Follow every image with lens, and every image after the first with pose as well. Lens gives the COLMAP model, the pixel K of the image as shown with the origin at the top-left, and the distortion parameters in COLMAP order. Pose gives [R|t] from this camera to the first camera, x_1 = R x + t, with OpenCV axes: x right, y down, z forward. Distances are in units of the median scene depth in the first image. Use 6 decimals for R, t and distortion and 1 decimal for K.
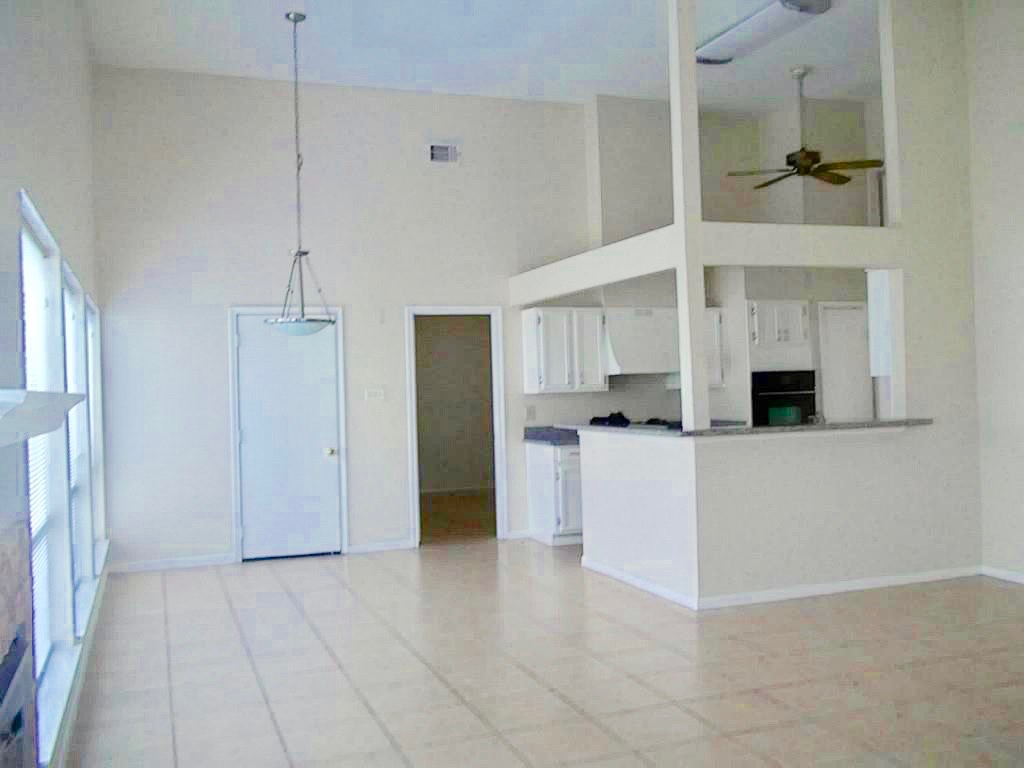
lens RADIAL K [[978.8, 0, 511.3], [0, 978.8, 383.8], [0, 0, 1]] dist [-0.006918, 0.000000]
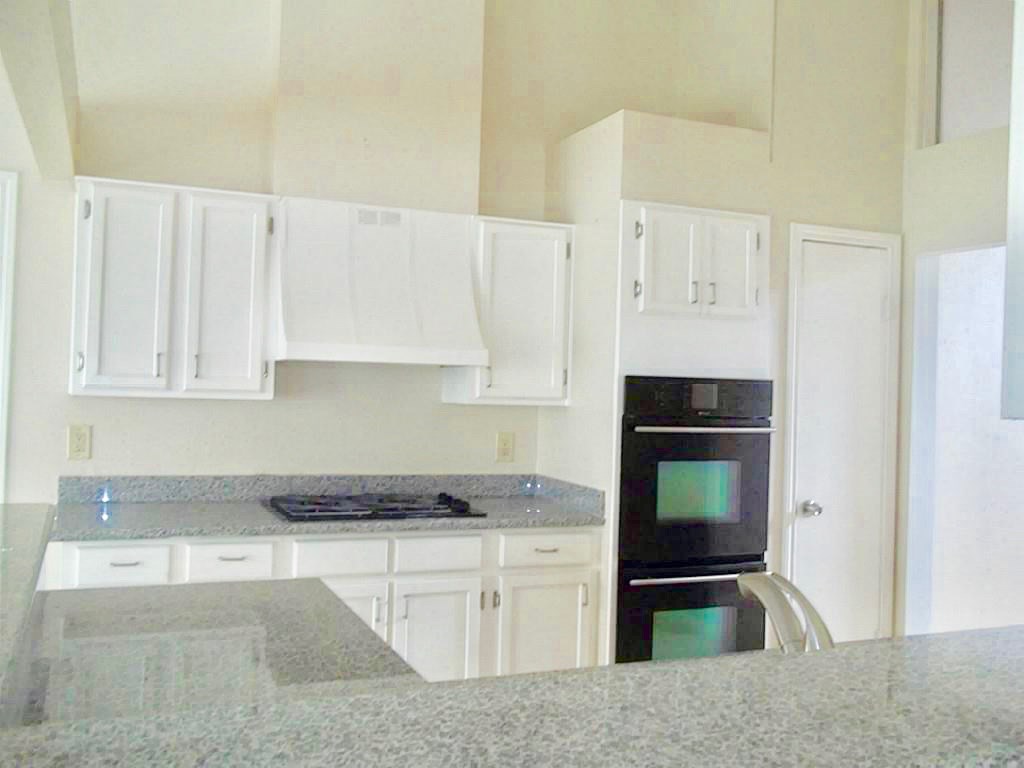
lens RADIAL K [[978.8, 0, 512.2], [0, 978.8, 381.8], [0, 0, 1]] dist [-0.006918, 0.000000]
pose [[0.995728, 0.064726, 0.065852, 0.170333], [-0.065499, 0.997806, 0.009635, -0.010507], [-0.065084, -0.013907, 0.997783, 0.588546]]
